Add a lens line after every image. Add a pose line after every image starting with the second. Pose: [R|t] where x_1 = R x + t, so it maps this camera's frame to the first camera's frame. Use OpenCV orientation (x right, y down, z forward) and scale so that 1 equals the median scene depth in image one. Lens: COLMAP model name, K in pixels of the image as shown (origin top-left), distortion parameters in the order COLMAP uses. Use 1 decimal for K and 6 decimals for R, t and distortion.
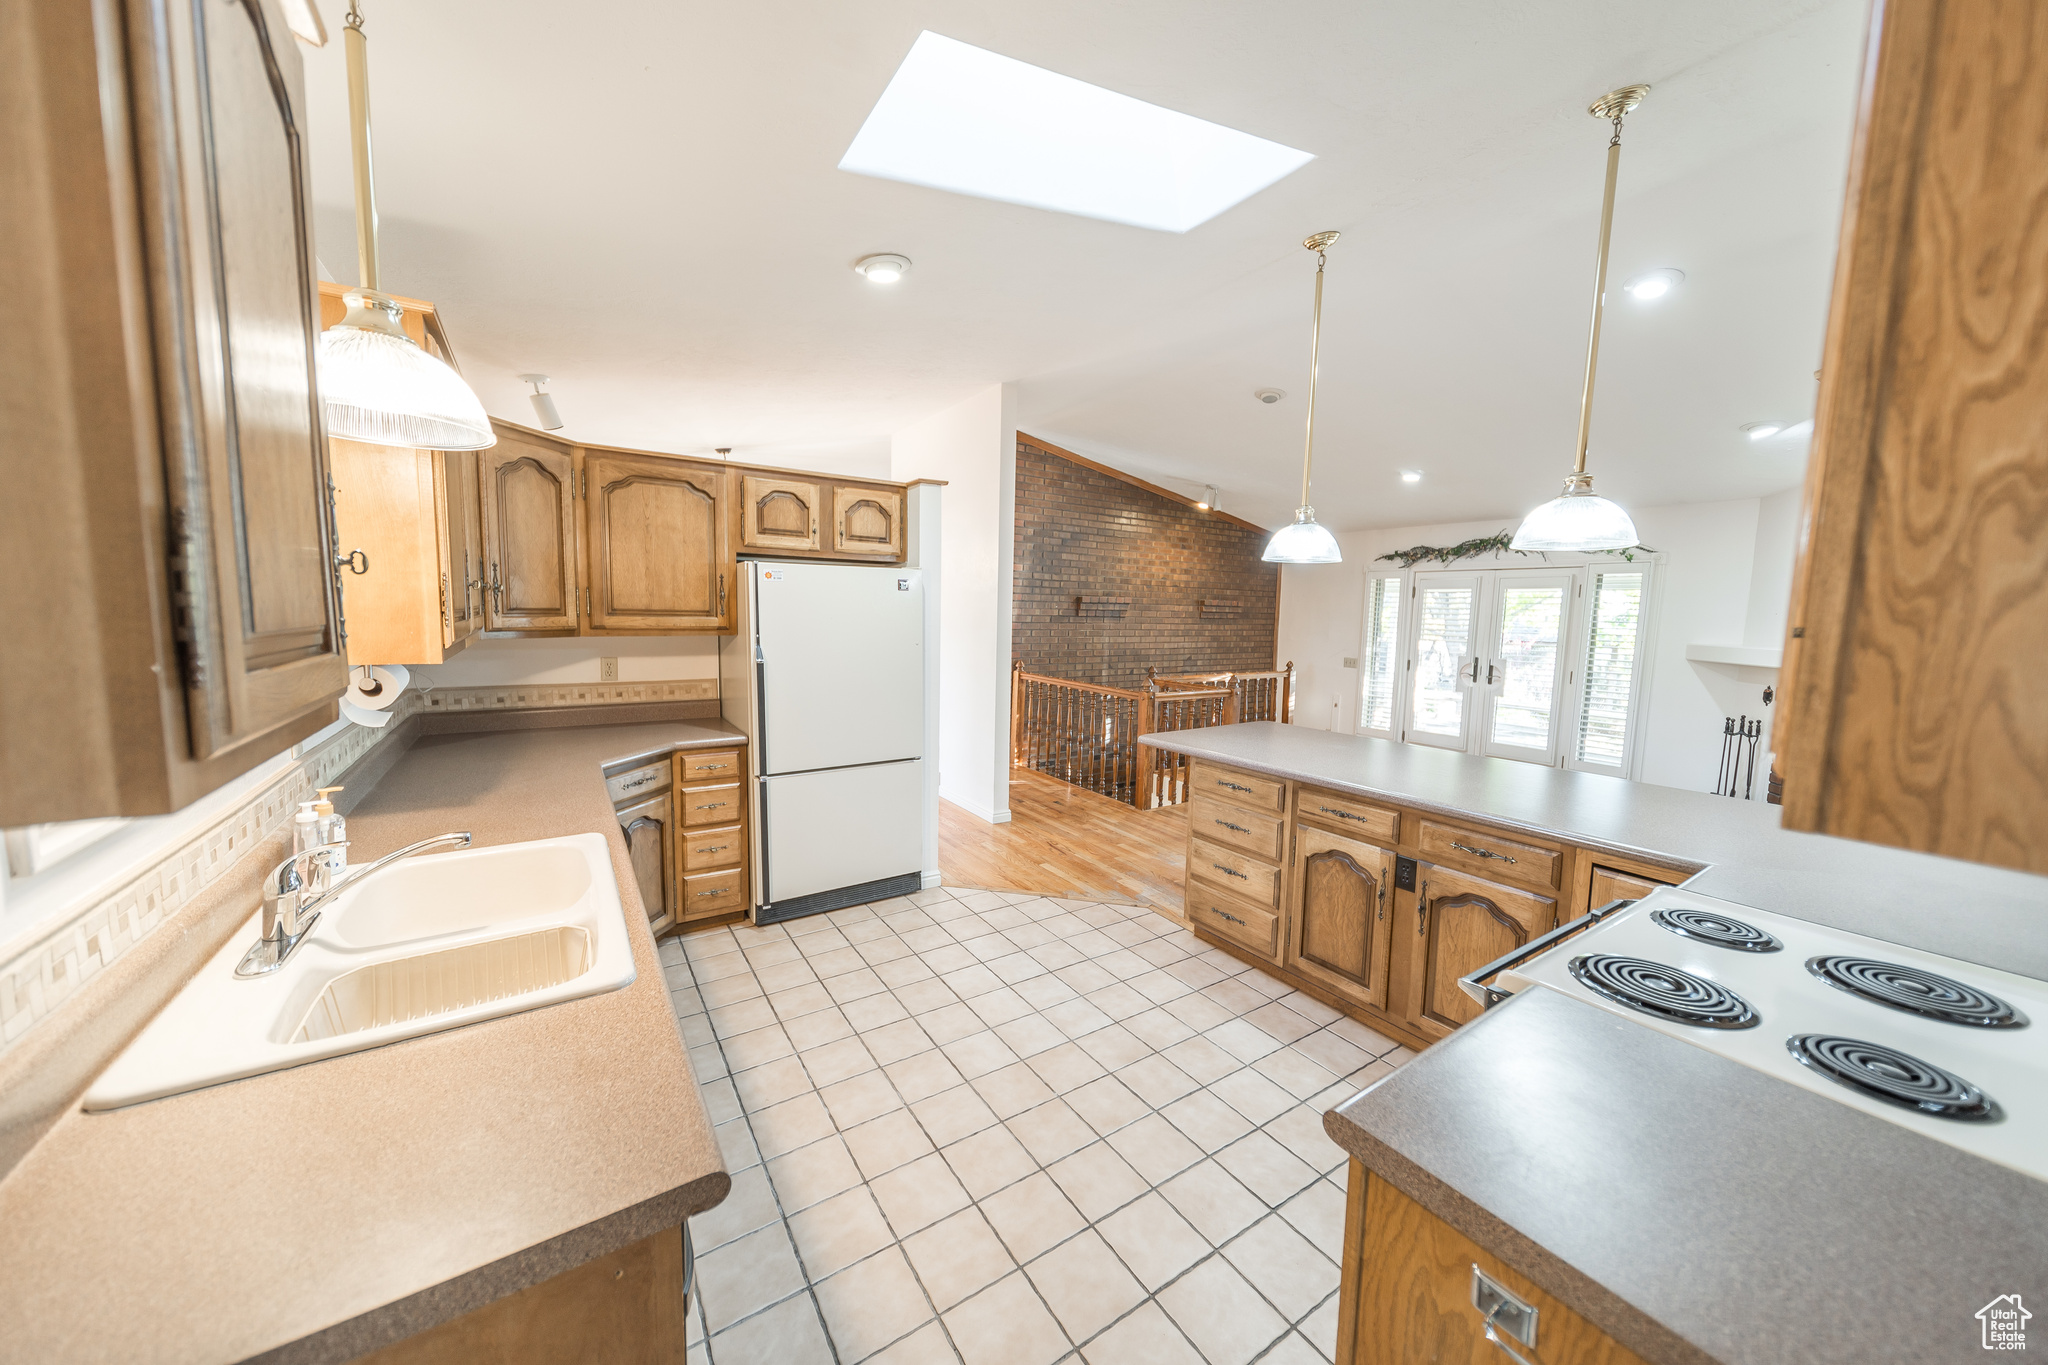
lens RADIAL K [[715.1, 0, 1023.6], [0, 715.1, 677.0], [0, 0, 1]] dist [0.006787, -0.000665]
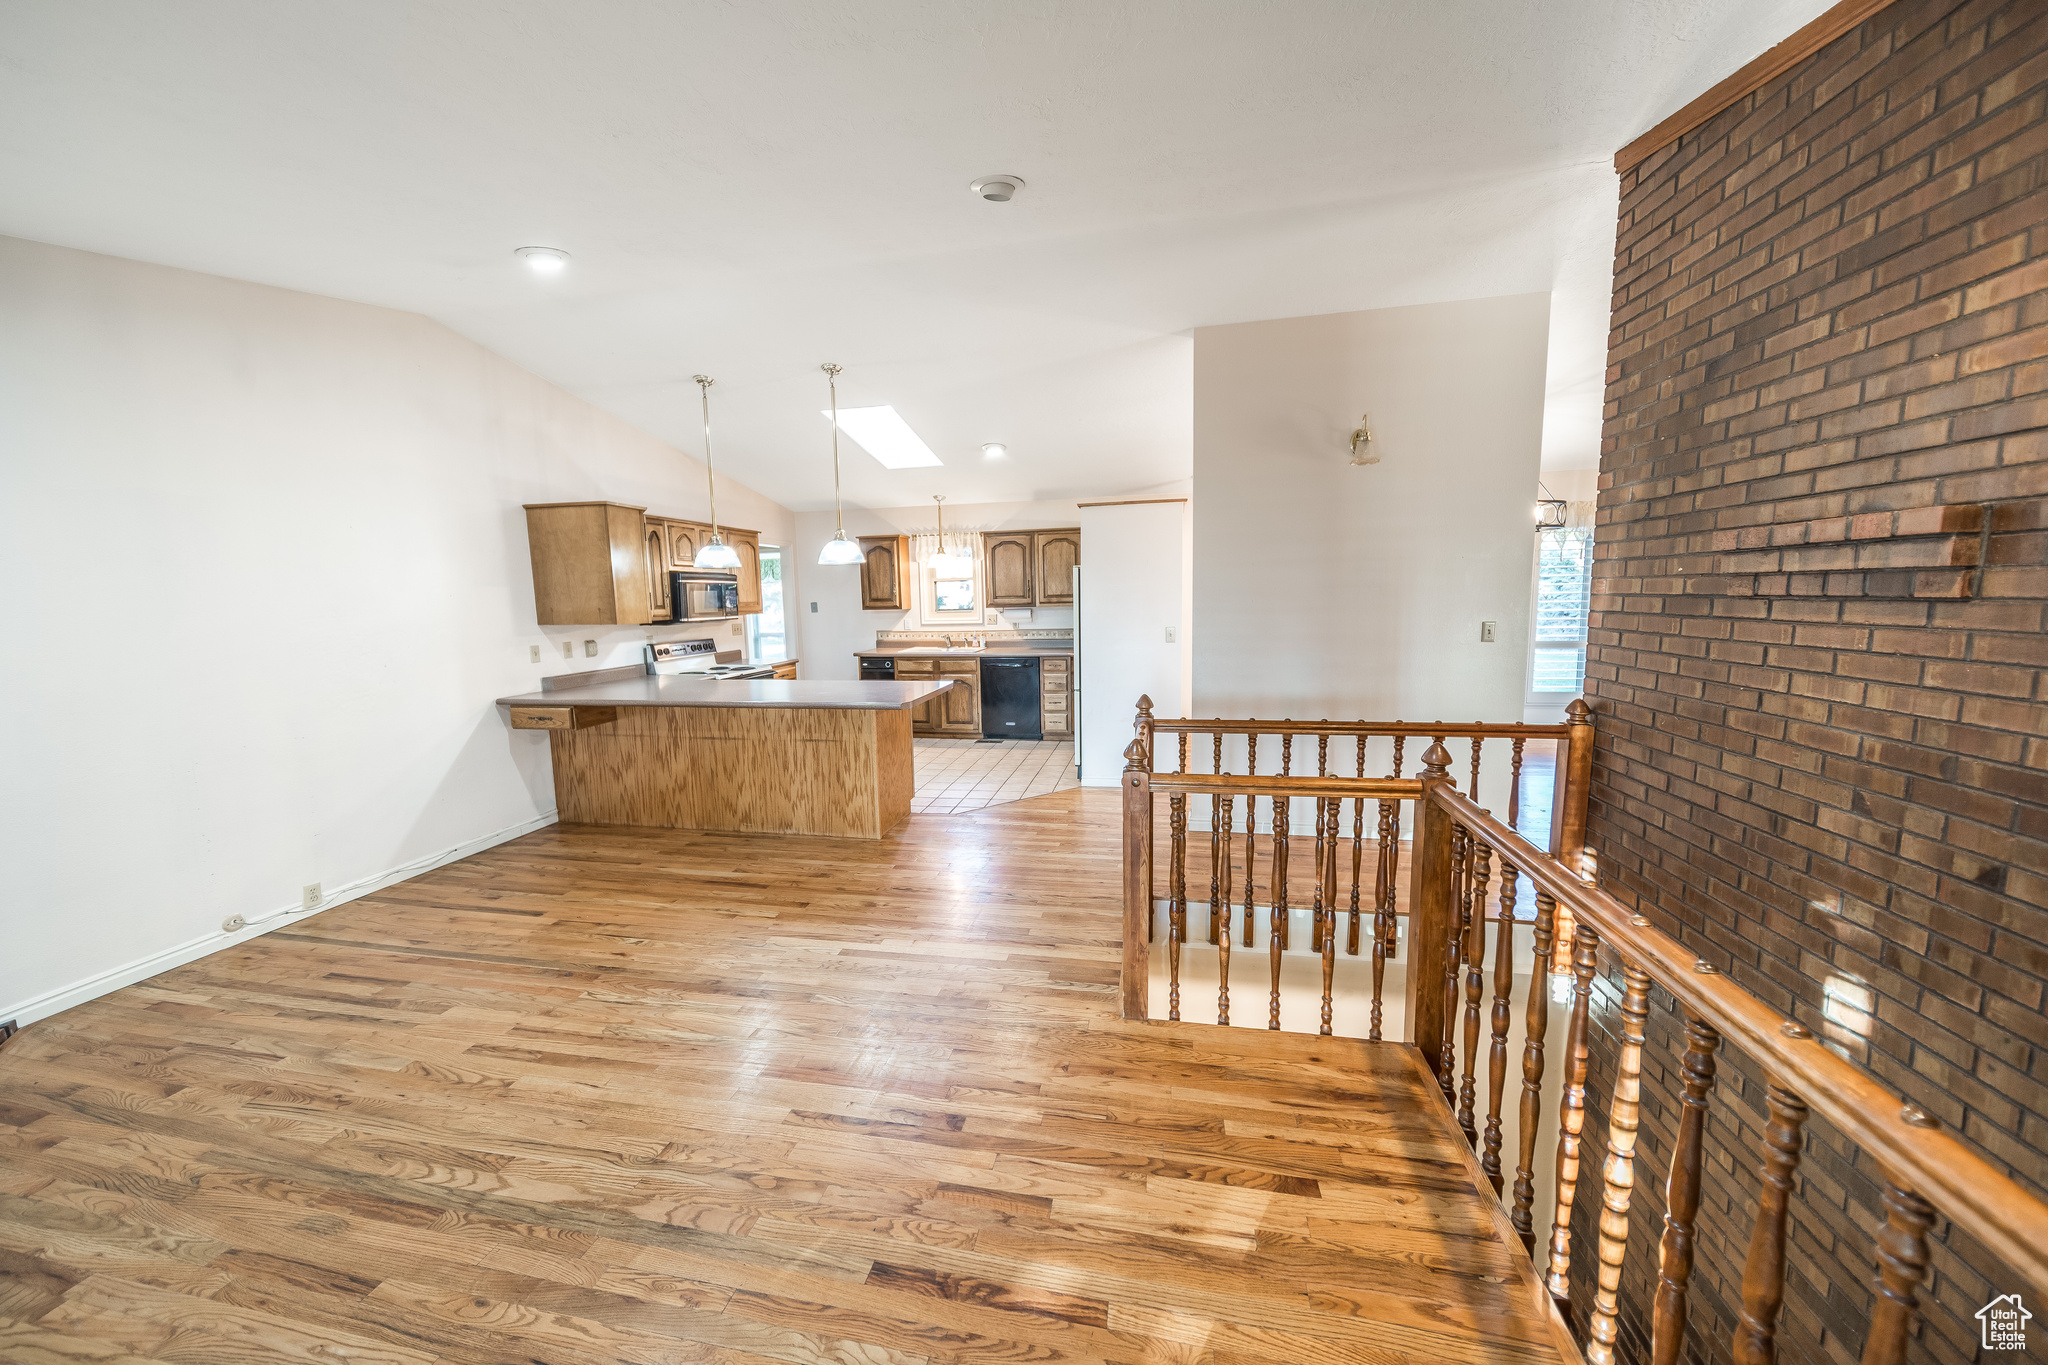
lens RADIAL K [[715.1, 0, 1014.4], [0, 715.1, 682.0], [0, 0, 1]] dist [0.006787, -0.000665]
pose [[-0.712274, 0.086532, -0.696547, 1.401987], [-0.055965, 0.982211, 0.179249, -0.238005], [0.699667, 0.166656, -0.694761, 2.740977]]
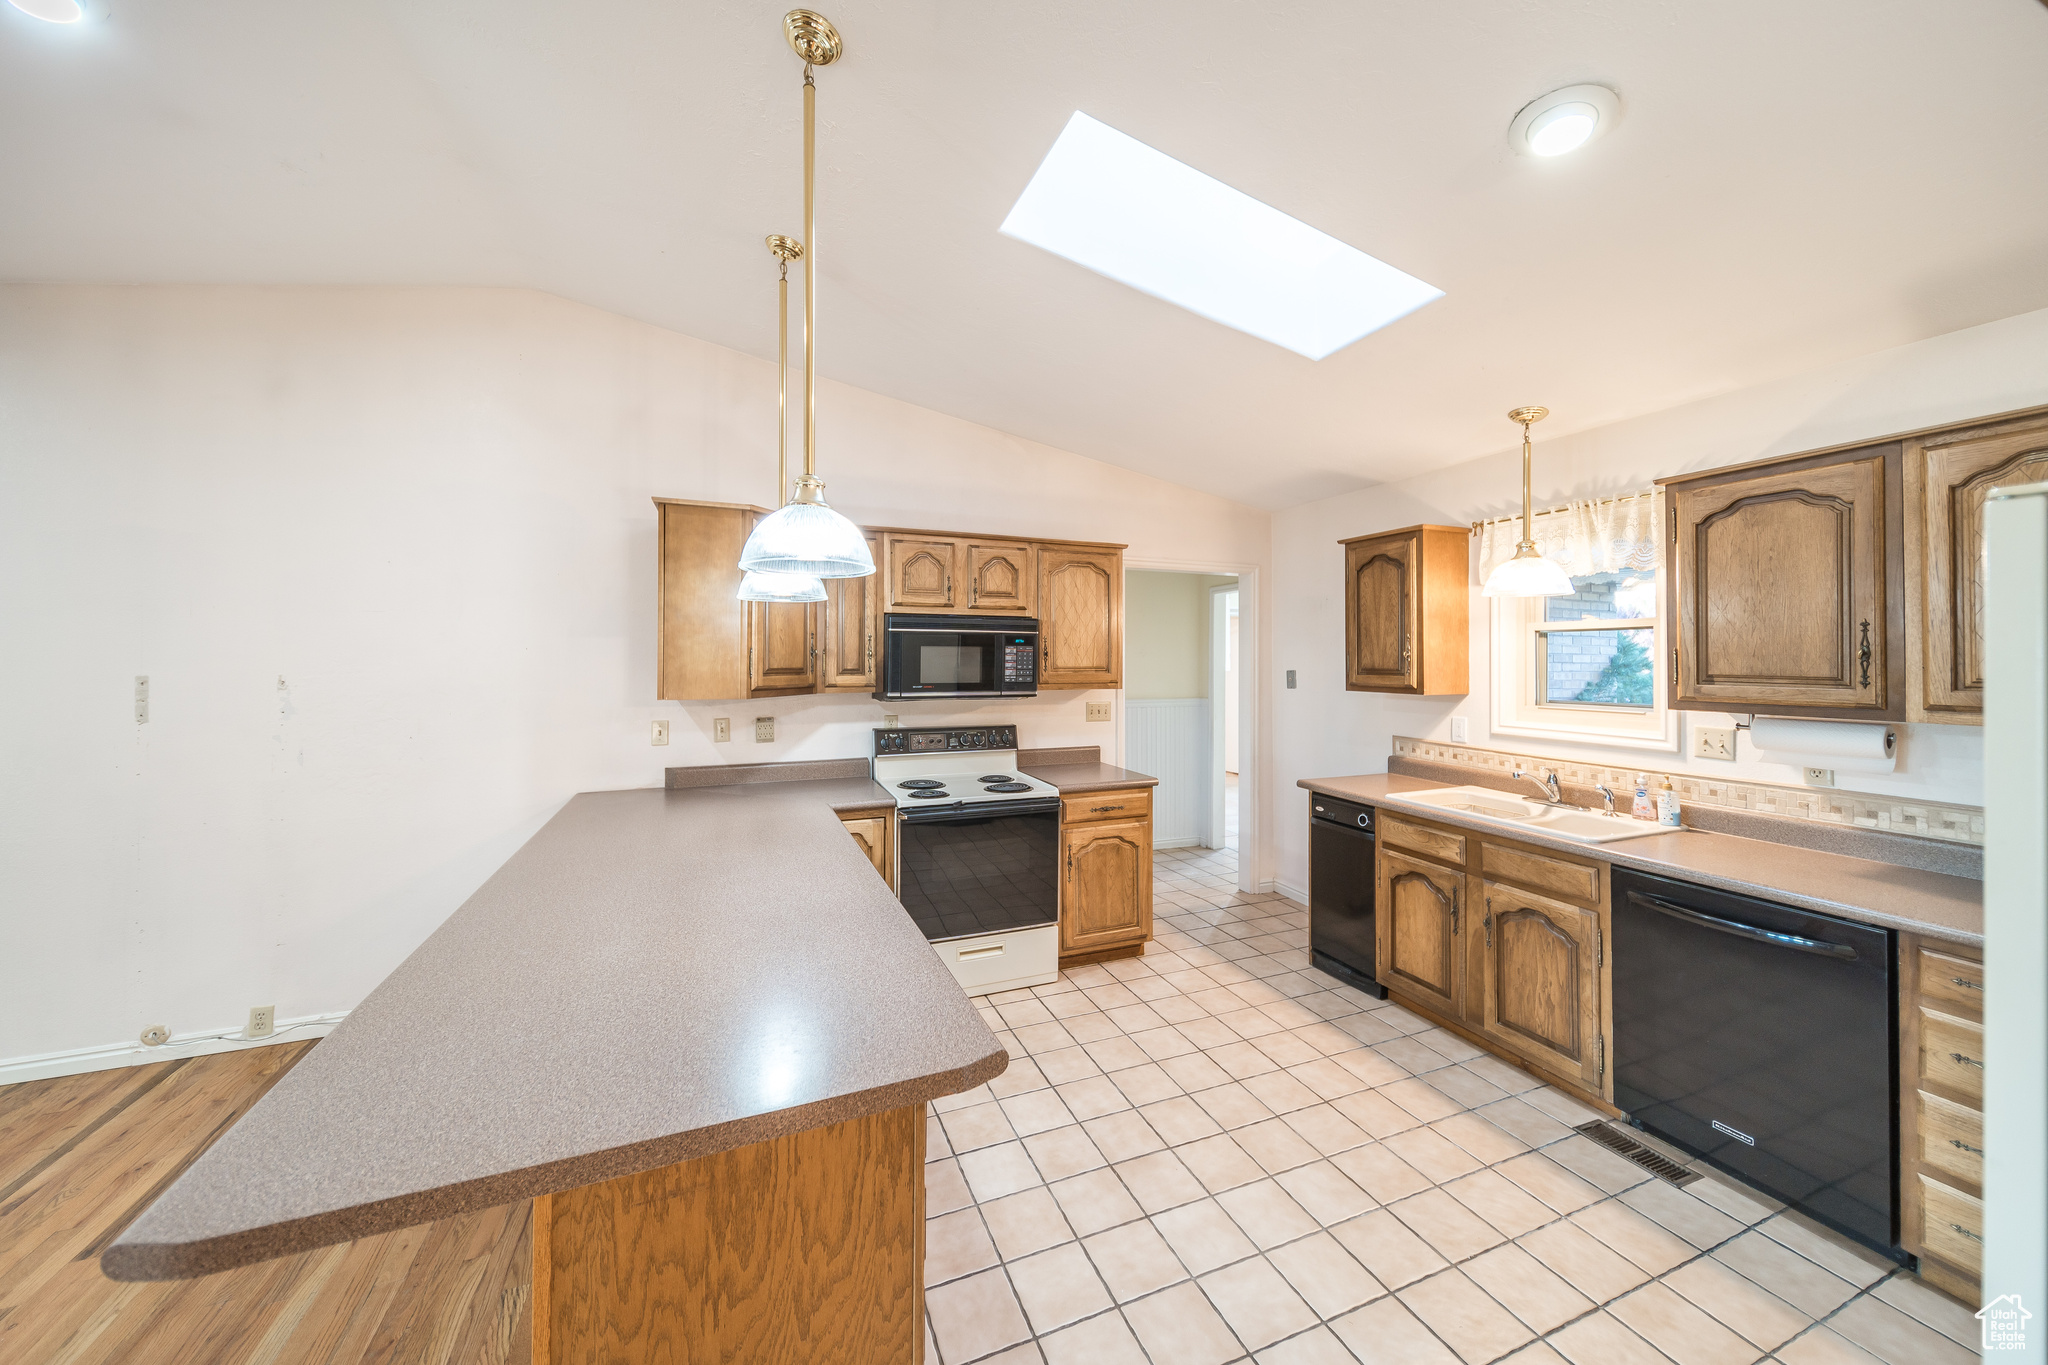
lens RADIAL K [[715.1, 0, 1027.6], [0, 715.1, 652.2], [0, 0, 1]] dist [0.006787, -0.000665]
pose [[-0.979436, -0.017445, 0.201000, 0.114024], [0.000453, 0.996062, 0.088659, -0.168026], [-0.201755, 0.086927, -0.975571, 1.713348]]
